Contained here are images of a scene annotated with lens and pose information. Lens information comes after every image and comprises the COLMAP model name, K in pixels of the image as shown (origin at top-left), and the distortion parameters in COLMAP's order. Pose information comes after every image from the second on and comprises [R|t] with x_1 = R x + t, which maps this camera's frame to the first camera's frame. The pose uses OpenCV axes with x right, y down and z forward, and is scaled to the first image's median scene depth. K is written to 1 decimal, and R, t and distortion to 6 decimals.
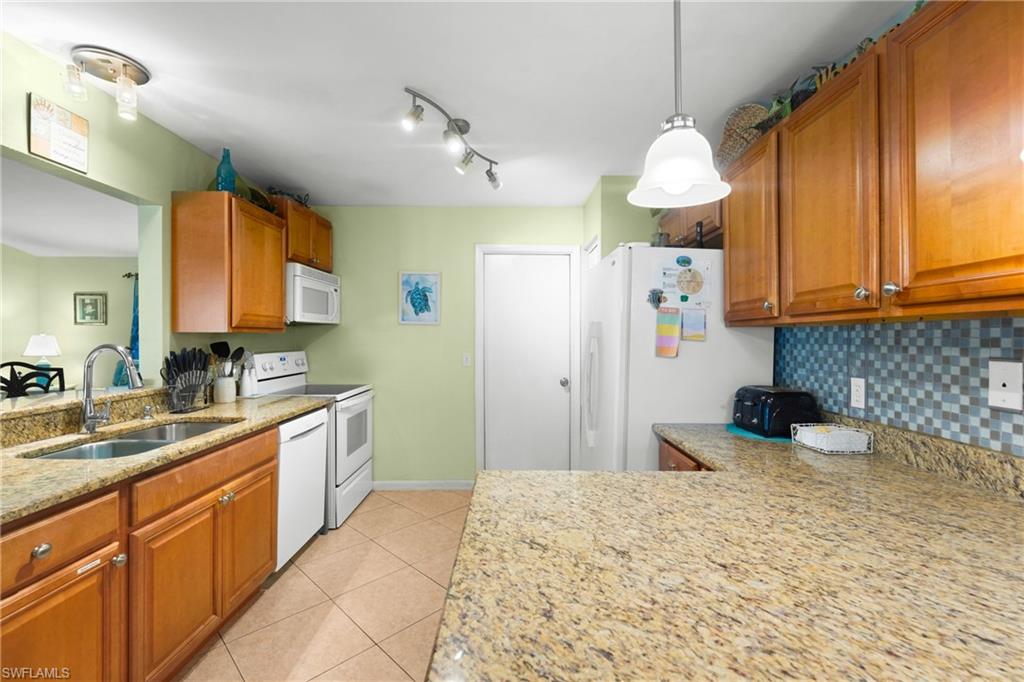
lens RADIAL K [[441.5, 0, 516.3], [0, 441.5, 334.3], [0, 0, 1]] dist [-0.003497, 0.000061]
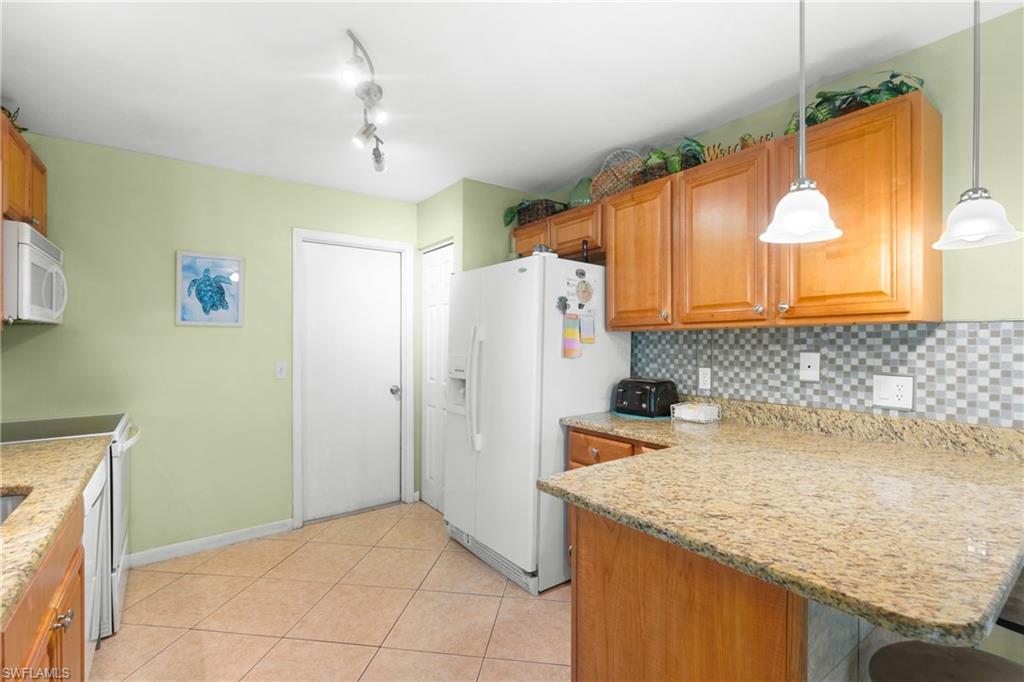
lens RADIAL K [[458.4, 0, 513.3], [0, 458.4, 342.3], [0, 0, 1]] dist [-0.002195, -0.000053]
pose [[0.810005, -0.010578, 0.586327, -0.589085], [0.005167, 0.999927, 0.010901, -0.001638], [-0.586400, -0.005800, 0.810001, 0.177889]]
